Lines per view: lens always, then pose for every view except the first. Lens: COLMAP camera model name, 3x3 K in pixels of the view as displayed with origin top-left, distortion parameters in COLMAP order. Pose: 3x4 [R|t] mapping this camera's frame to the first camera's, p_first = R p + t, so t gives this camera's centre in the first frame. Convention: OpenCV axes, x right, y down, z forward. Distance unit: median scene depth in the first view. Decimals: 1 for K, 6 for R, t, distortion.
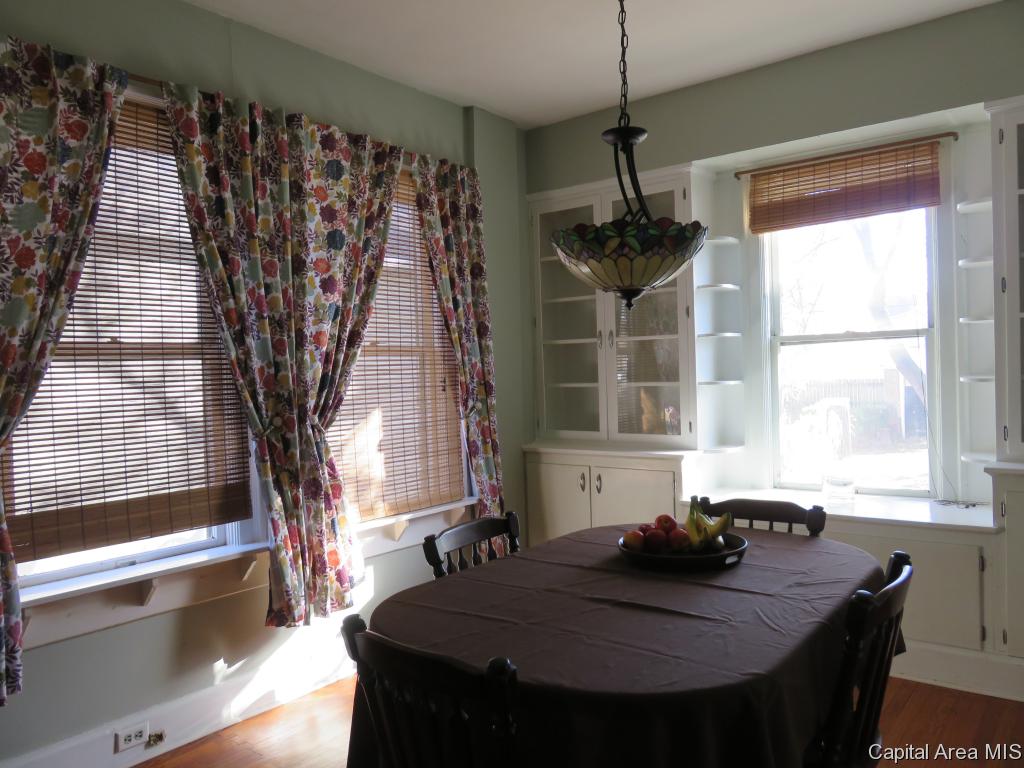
lens RADIAL K [[766.4, 0, 511.9], [0, 766.4, 384.4], [0, 0, 1]] dist [-0.003997, -0.006077]
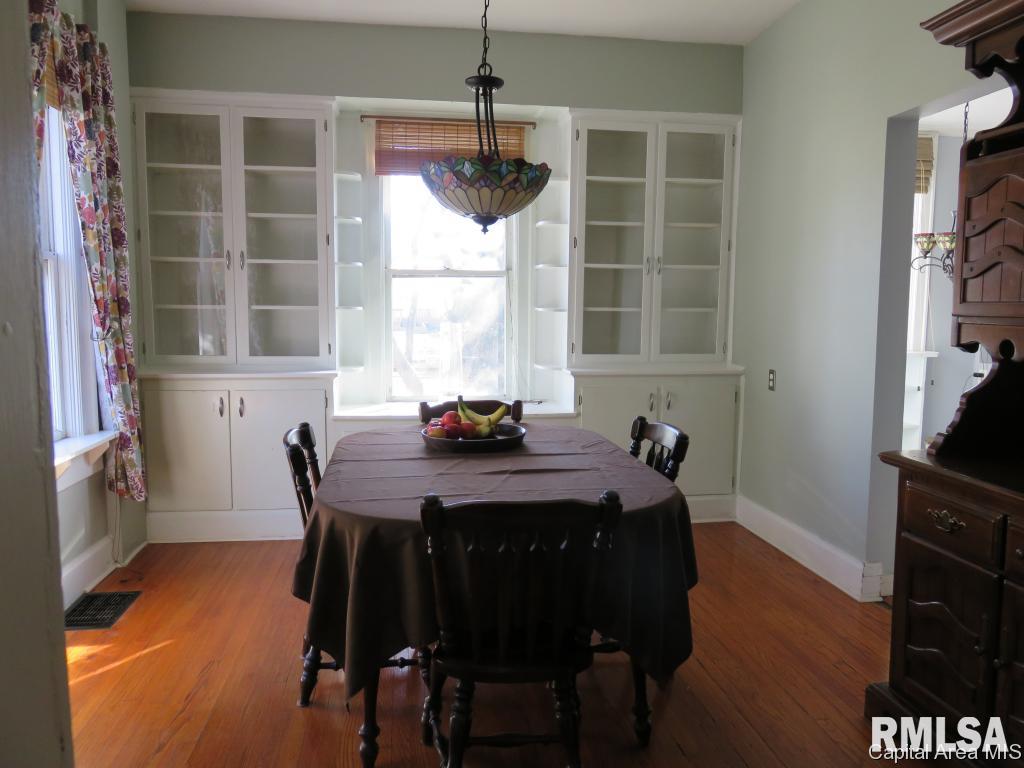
lens RADIAL K [[766.4, 0, 514.2], [0, 766.4, 384.5], [0, 0, 1]] dist [-0.003997, -0.006077]
pose [[0.692708, -0.037683, 0.720233, -0.442890], [-0.016391, 0.997554, 0.067957, 0.034919], [-0.721032, -0.058880, 0.690396, 0.086399]]
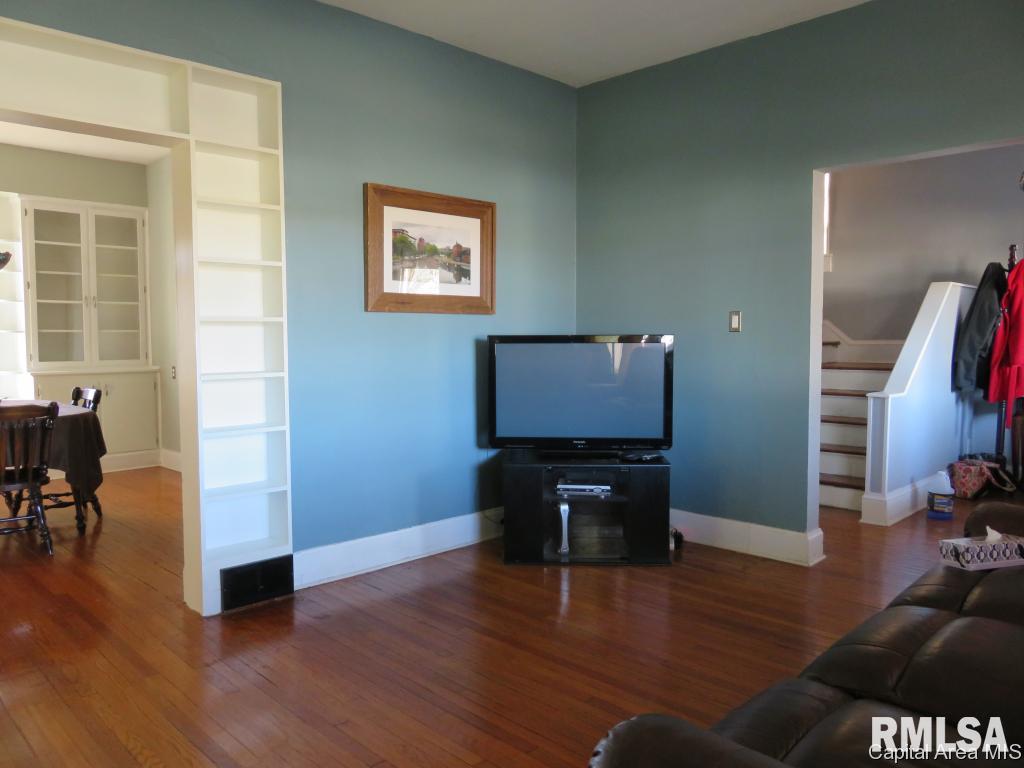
lens RADIAL K [[766.4, 0, 518.6], [0, 766.4, 384.8], [0, 0, 1]] dist [-0.003997, -0.006077]
pose [[0.118131, -0.041664, 0.992124, -1.197523], [0.010805, 0.999114, 0.040671, 0.064604], [-0.992939, 0.005916, 0.118477, -0.526590]]
